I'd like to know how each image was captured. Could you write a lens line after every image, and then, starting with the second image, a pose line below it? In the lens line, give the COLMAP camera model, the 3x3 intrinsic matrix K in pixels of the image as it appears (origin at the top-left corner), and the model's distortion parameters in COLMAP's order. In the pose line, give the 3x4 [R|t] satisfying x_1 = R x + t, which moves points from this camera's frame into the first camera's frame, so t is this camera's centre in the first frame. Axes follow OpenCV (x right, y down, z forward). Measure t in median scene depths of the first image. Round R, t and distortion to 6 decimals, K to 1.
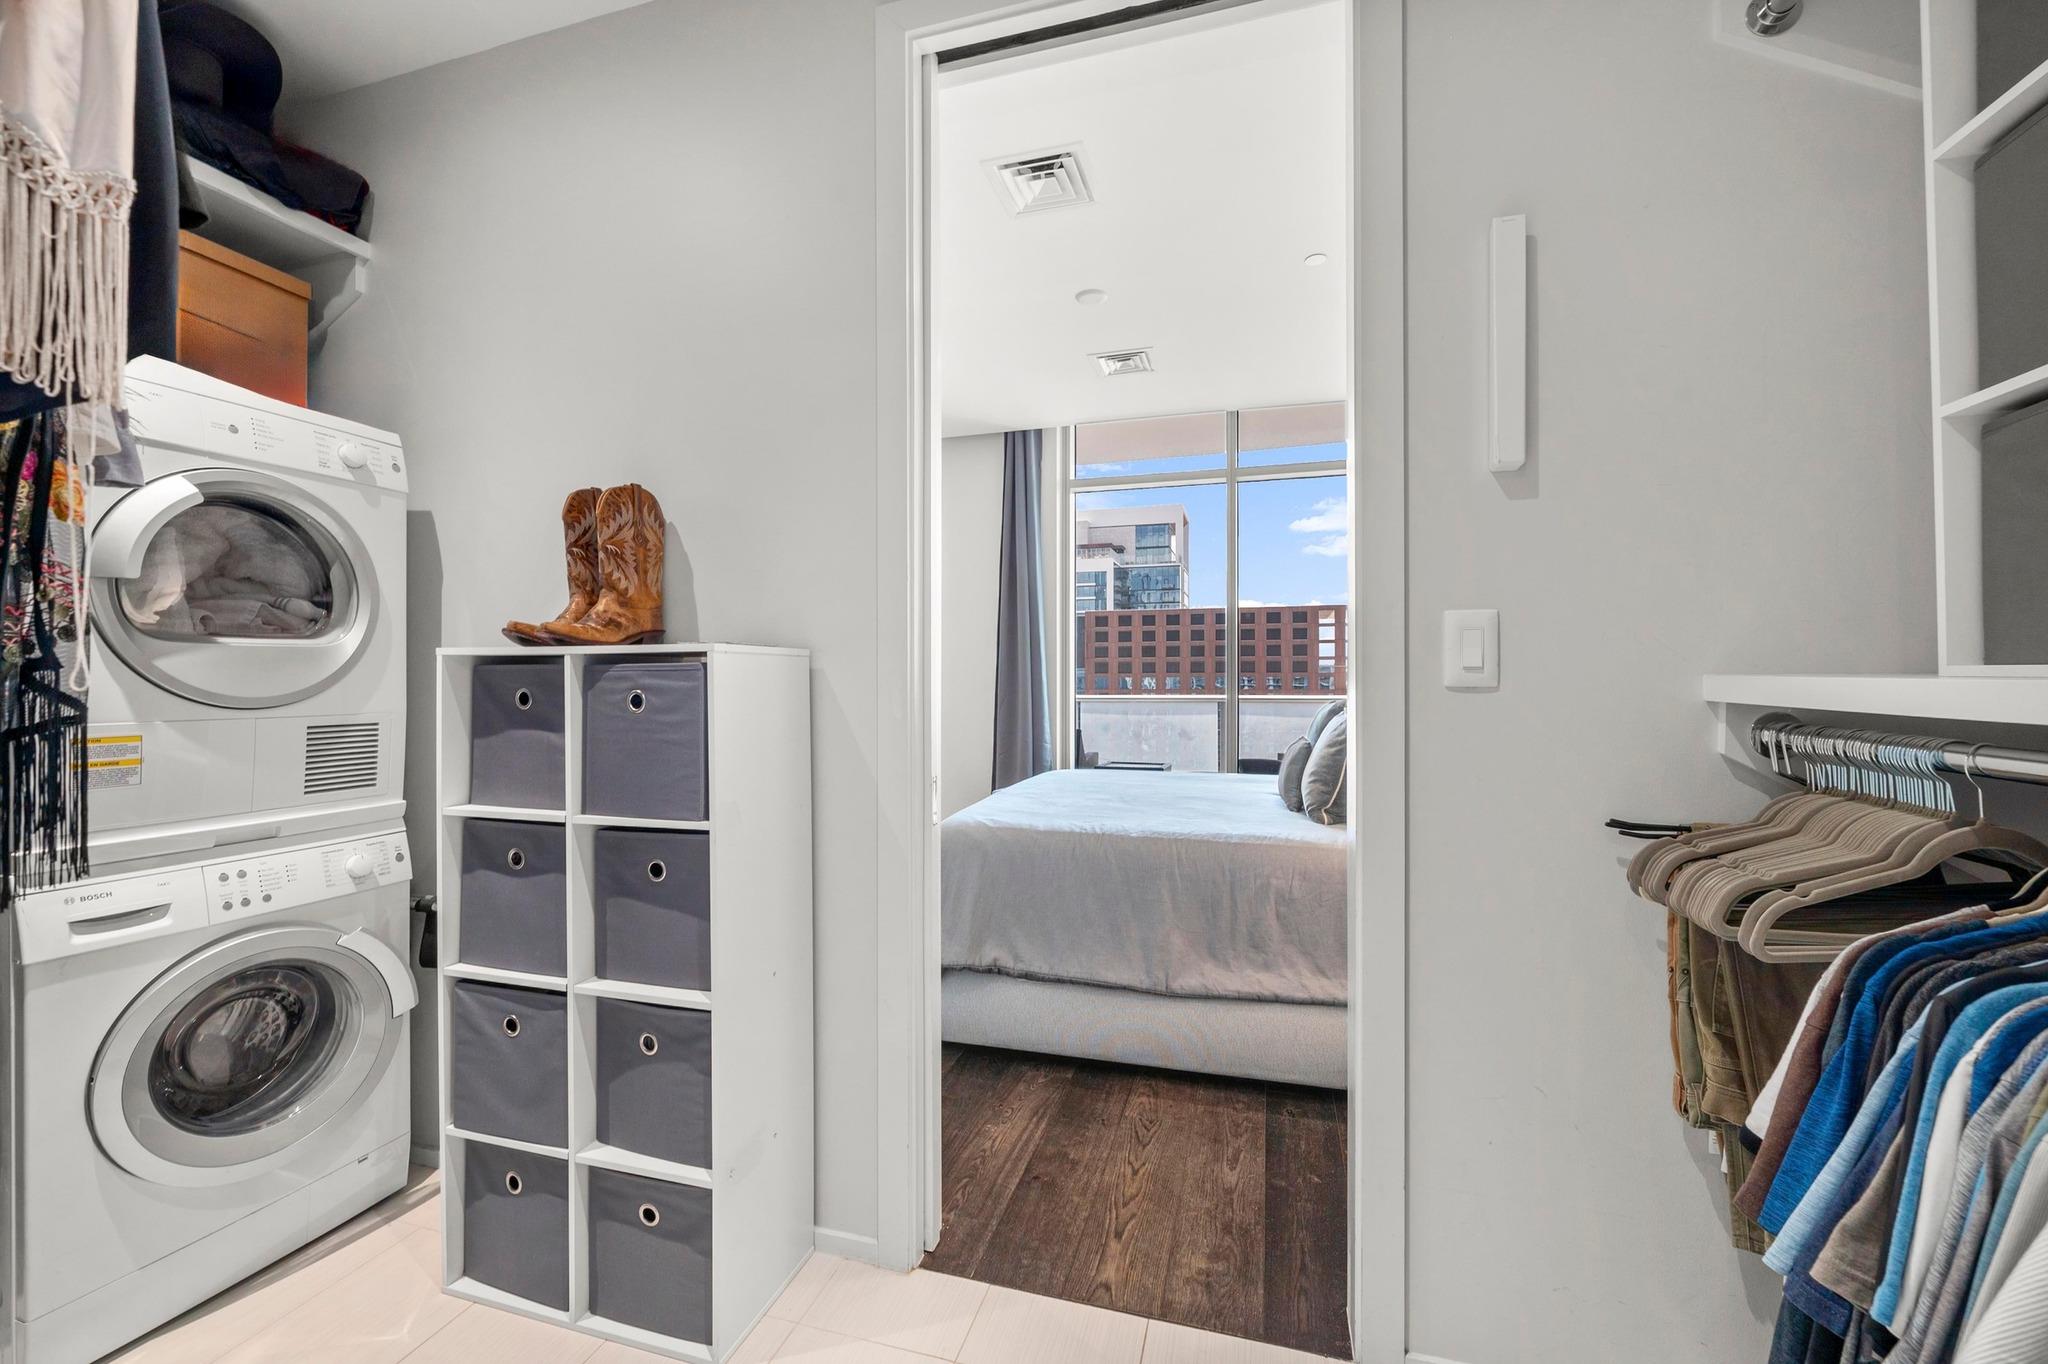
lens RADIAL K [[814.8, 0, 1024.0], [0, 814.8, 682.0], [0, 0, 1]] dist [0.001534, 0.000058]
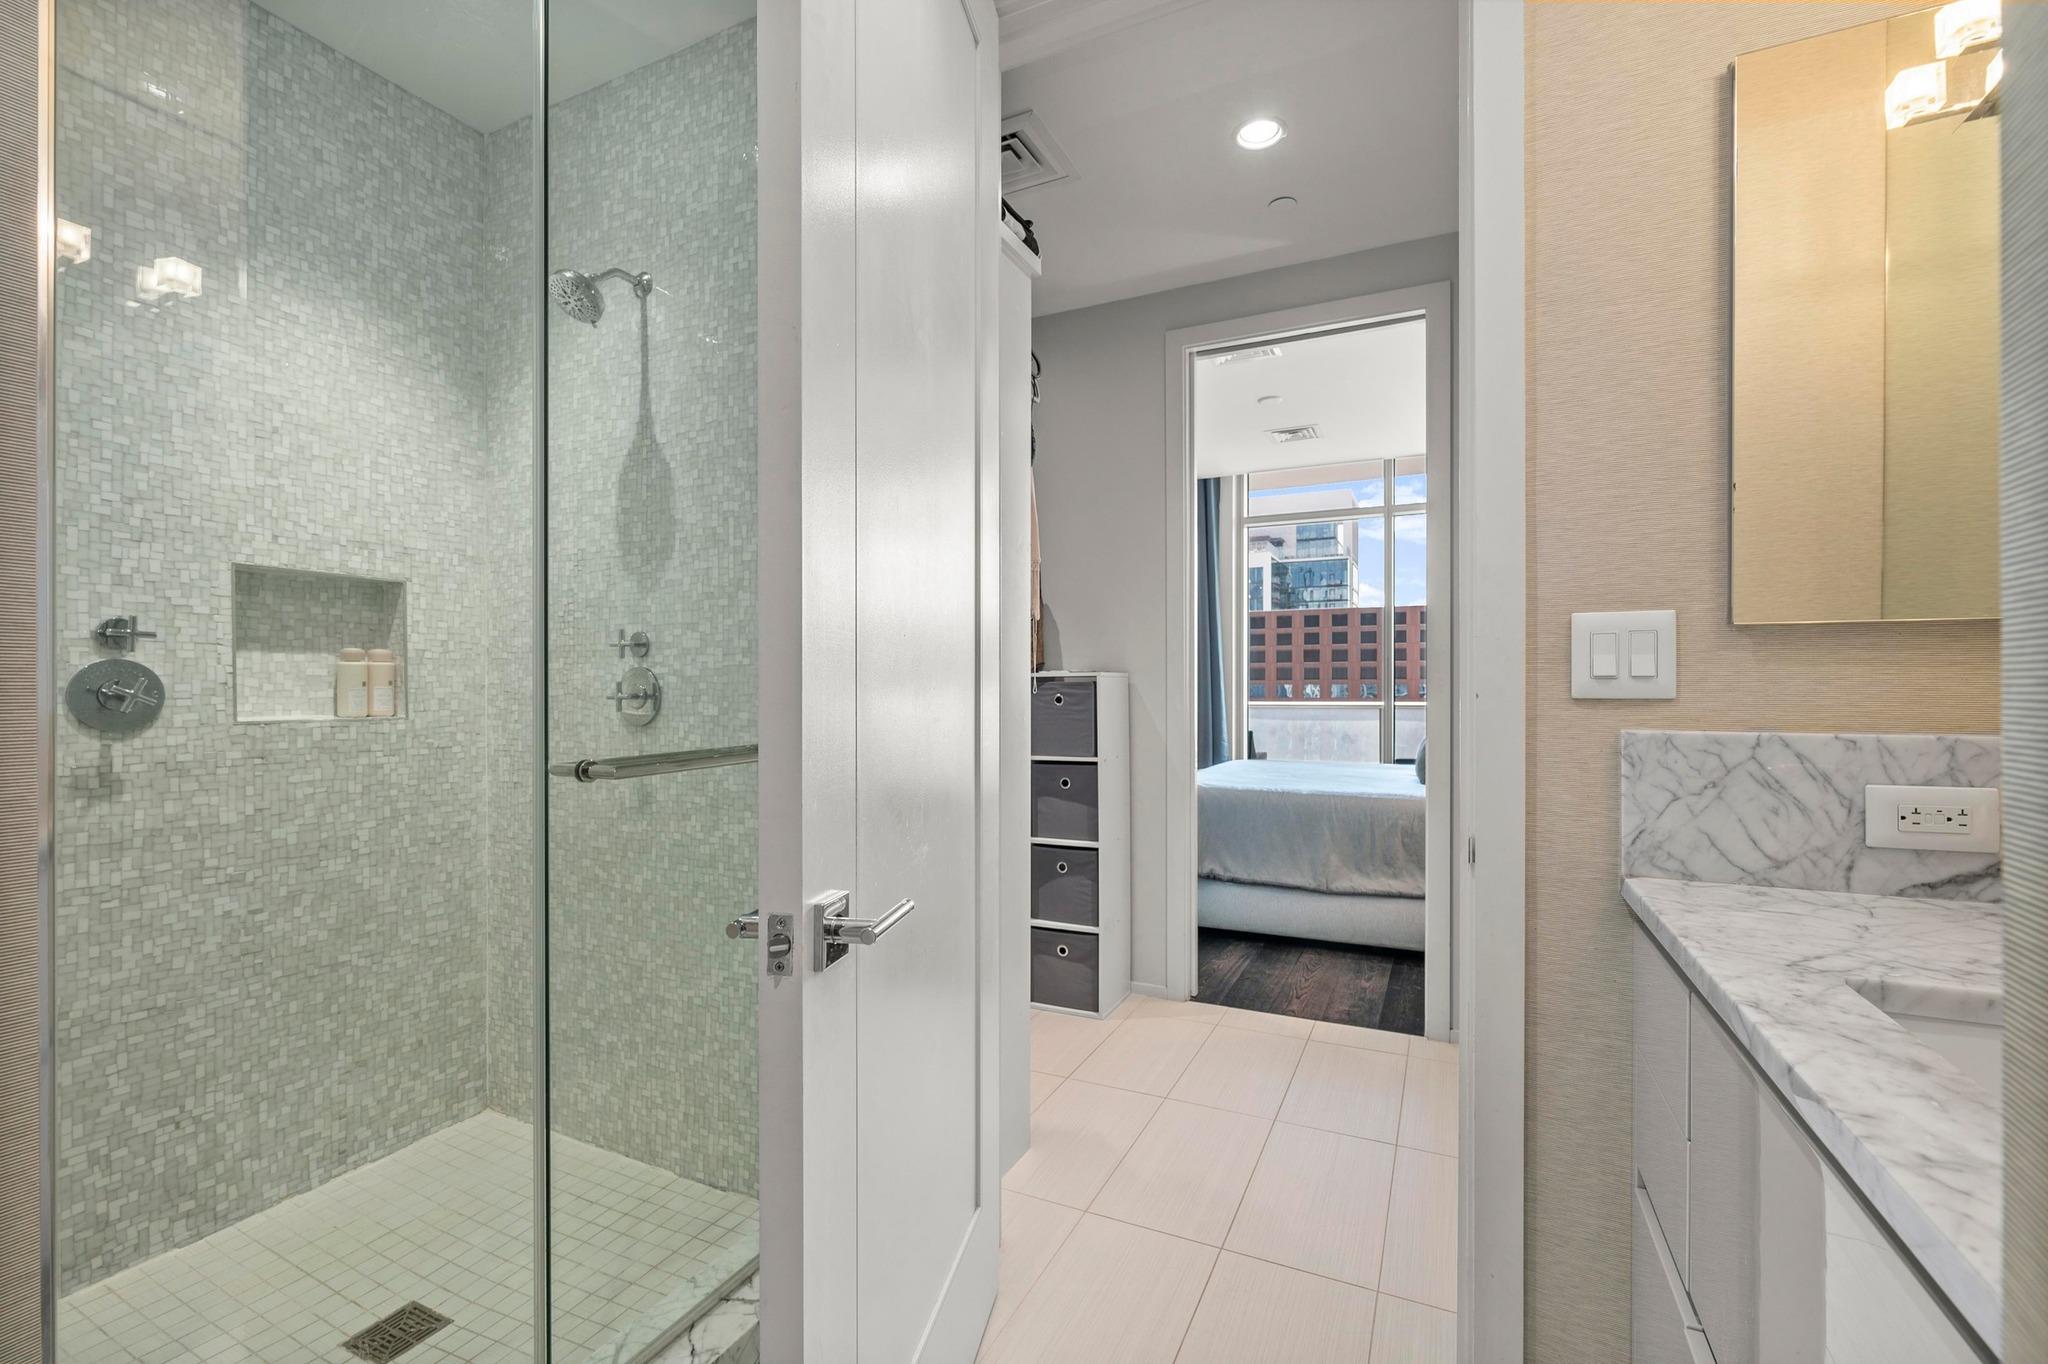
lens RADIAL K [[887.0, 0, 1024.0], [0, 887.0, 682.0], [0, 0, 1]] dist [-0.000759, -0.000018]
pose [[0.986980, 0.000867, -0.160843, -0.106786], [-0.002178, 0.999966, -0.007973, -0.001909], [0.160831, 0.008220, 0.986948, -0.661687]]
